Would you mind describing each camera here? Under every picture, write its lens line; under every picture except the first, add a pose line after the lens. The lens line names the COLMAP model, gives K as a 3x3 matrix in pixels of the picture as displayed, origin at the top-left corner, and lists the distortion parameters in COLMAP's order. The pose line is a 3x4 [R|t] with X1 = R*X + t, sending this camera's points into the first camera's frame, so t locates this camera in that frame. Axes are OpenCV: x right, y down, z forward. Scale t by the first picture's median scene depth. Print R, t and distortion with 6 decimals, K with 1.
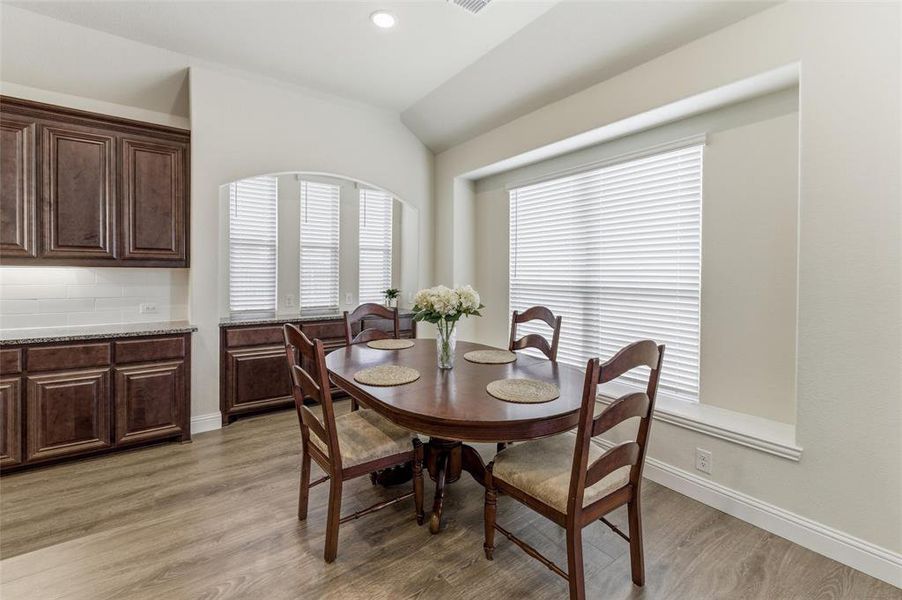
lens RADIAL K [[389.8, 0, 454.0], [0, 389.8, 278.9], [0, 0, 1]] dist [0.000071, 0.000294]
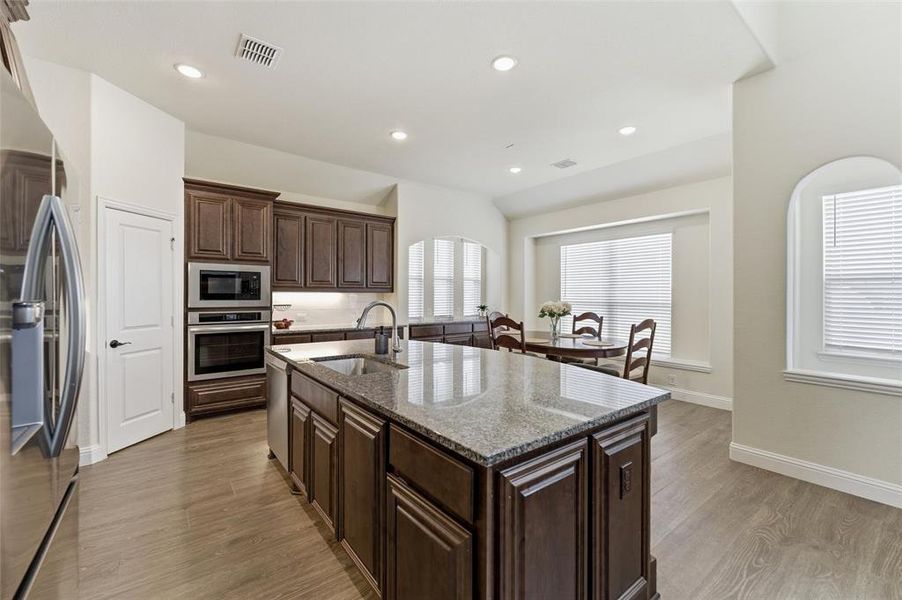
lens RADIAL K [[376.9, 0, 454.3], [0, 376.9, 293.1], [0, 0, 1]] dist [0.001763, 0.000316]
pose [[0.999650, -0.003246, 0.026272, -0.491196], [0.003678, 0.999858, -0.016426, 0.004182], [-0.026215, 0.016517, 0.999520, -0.836251]]
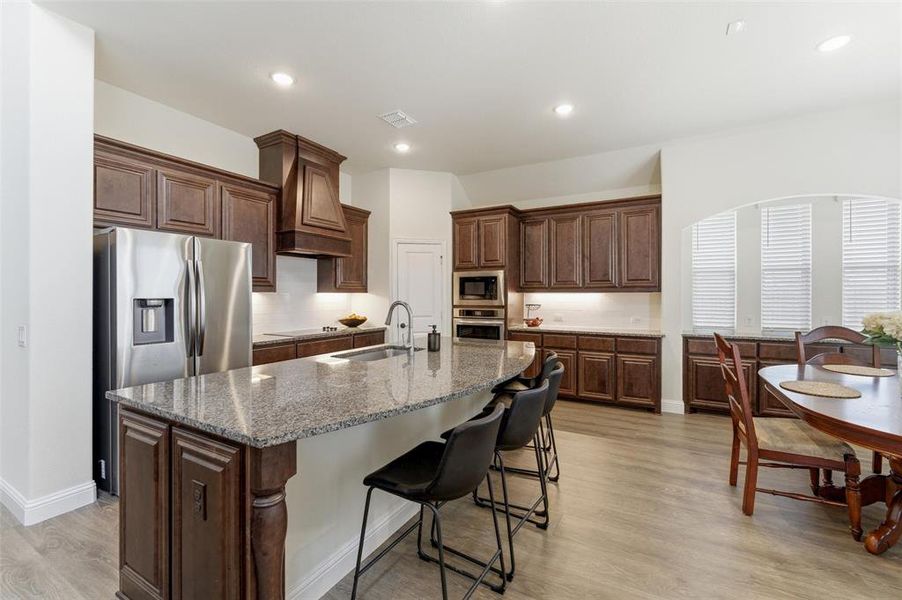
lens RADIAL K [[376.9, 0, 454.3], [0, 376.9, 293.1], [0, 0, 1]] dist [0.001763, 0.000316]
pose [[0.421920, -0.011801, -0.906556, 0.257255], [-0.007096, 0.999842, -0.016318, 0.002898], [0.906605, 0.013317, 0.421770, -0.265132]]
